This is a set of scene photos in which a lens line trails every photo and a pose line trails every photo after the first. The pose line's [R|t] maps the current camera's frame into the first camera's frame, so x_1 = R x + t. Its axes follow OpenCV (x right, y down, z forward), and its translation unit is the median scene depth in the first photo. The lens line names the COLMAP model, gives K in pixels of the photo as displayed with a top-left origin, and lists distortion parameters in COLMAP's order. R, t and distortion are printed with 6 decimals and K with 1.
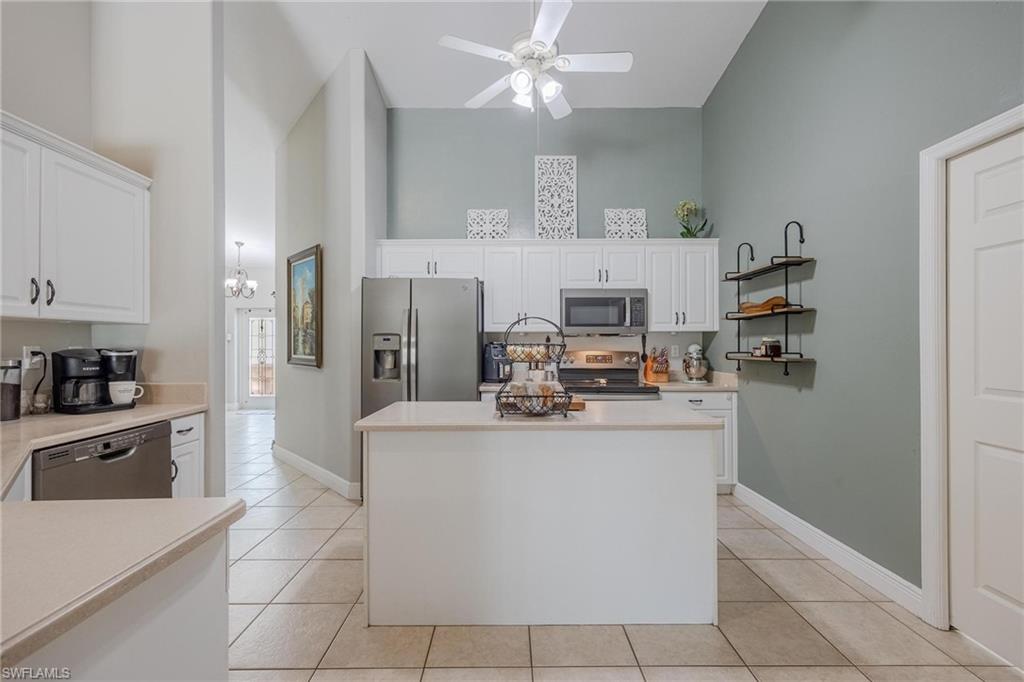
lens RADIAL K [[425.2, 0, 514.1], [0, 425.2, 344.3], [0, 0, 1]] dist [0.010018, 0.000514]
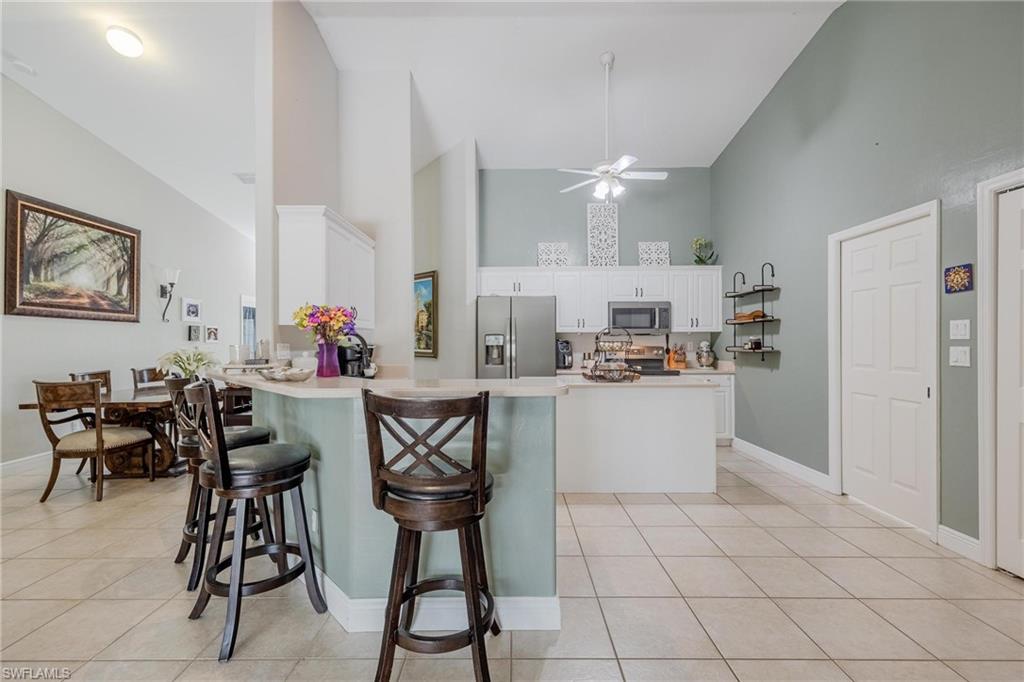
lens RADIAL K [[443.5, 0, 511.2], [0, 443.5, 342.8], [0, 0, 1]] dist [0.006698, -0.001000]
pose [[0.999930, -0.001068, -0.011780, -0.204968], [0.001102, 0.999995, 0.002875, 0.000161], [0.011777, -0.002887, 0.999926, -0.490454]]
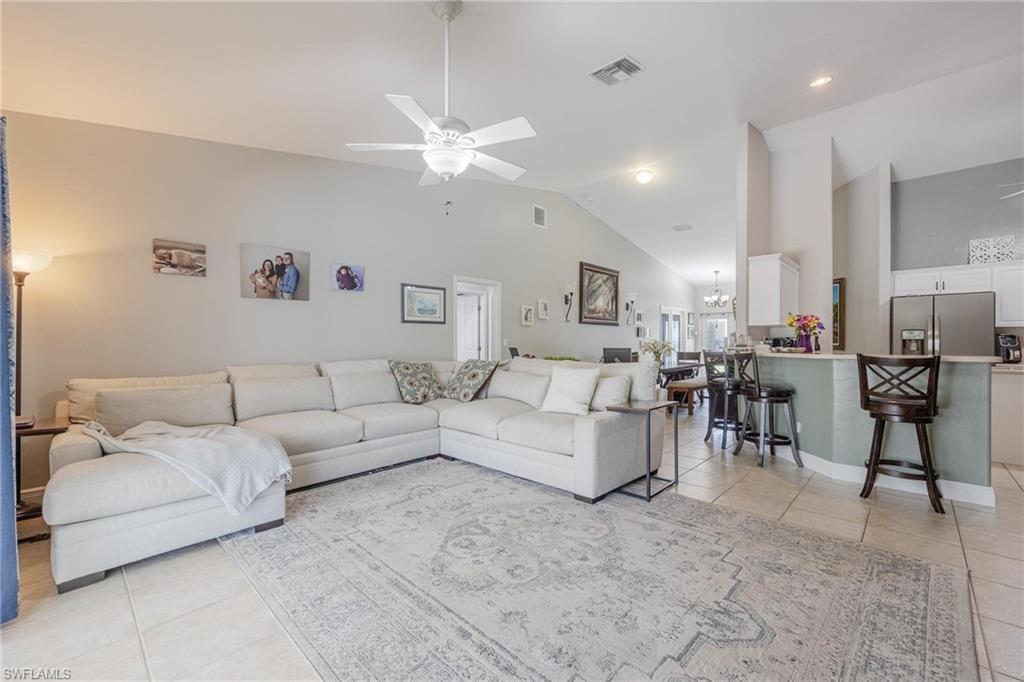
lens RADIAL K [[425.2, 0, 509.6], [0, 425.2, 342.4], [0, 0, 1]] dist [0.010018, 0.000514]
pose [[0.724472, 0.004045, -0.689292, -0.260923], [-0.001357, 0.999989, 0.004442, 0.019229], [0.689303, -0.002283, 0.724470, -1.233506]]
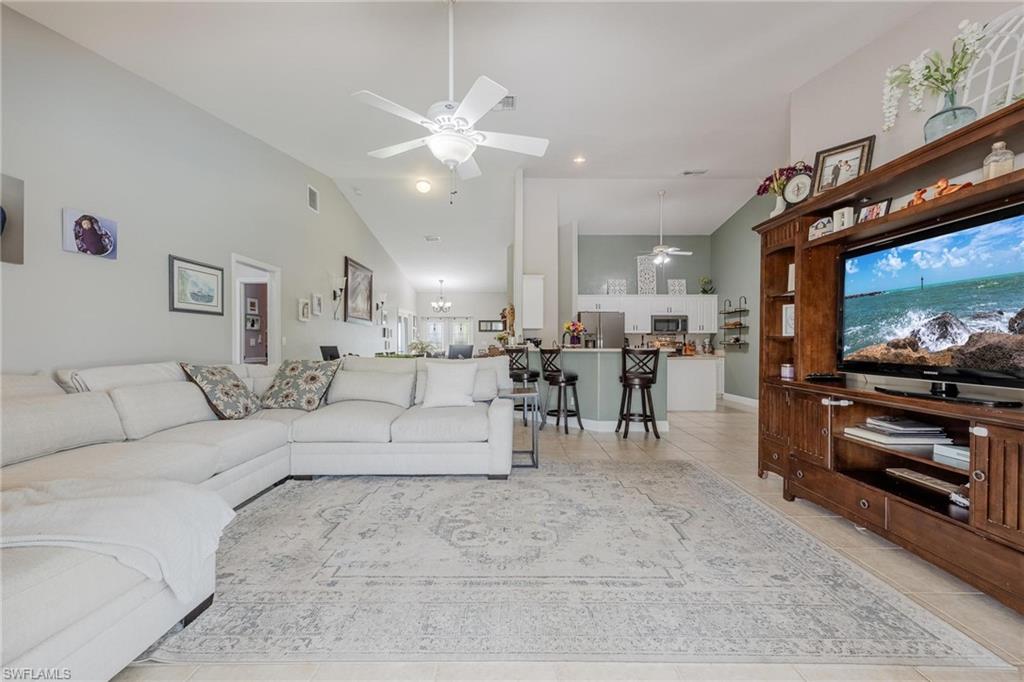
lens RADIAL K [[425.2, 0, 515.8], [0, 425.2, 347.8], [0, 0, 1]] dist [0.010018, 0.000514]
pose [[0.999947, 0.003295, 0.009751, -0.719754], [-0.003381, 0.999955, 0.008899, 0.035626], [-0.009721, -0.008931, 0.999913, -1.478010]]
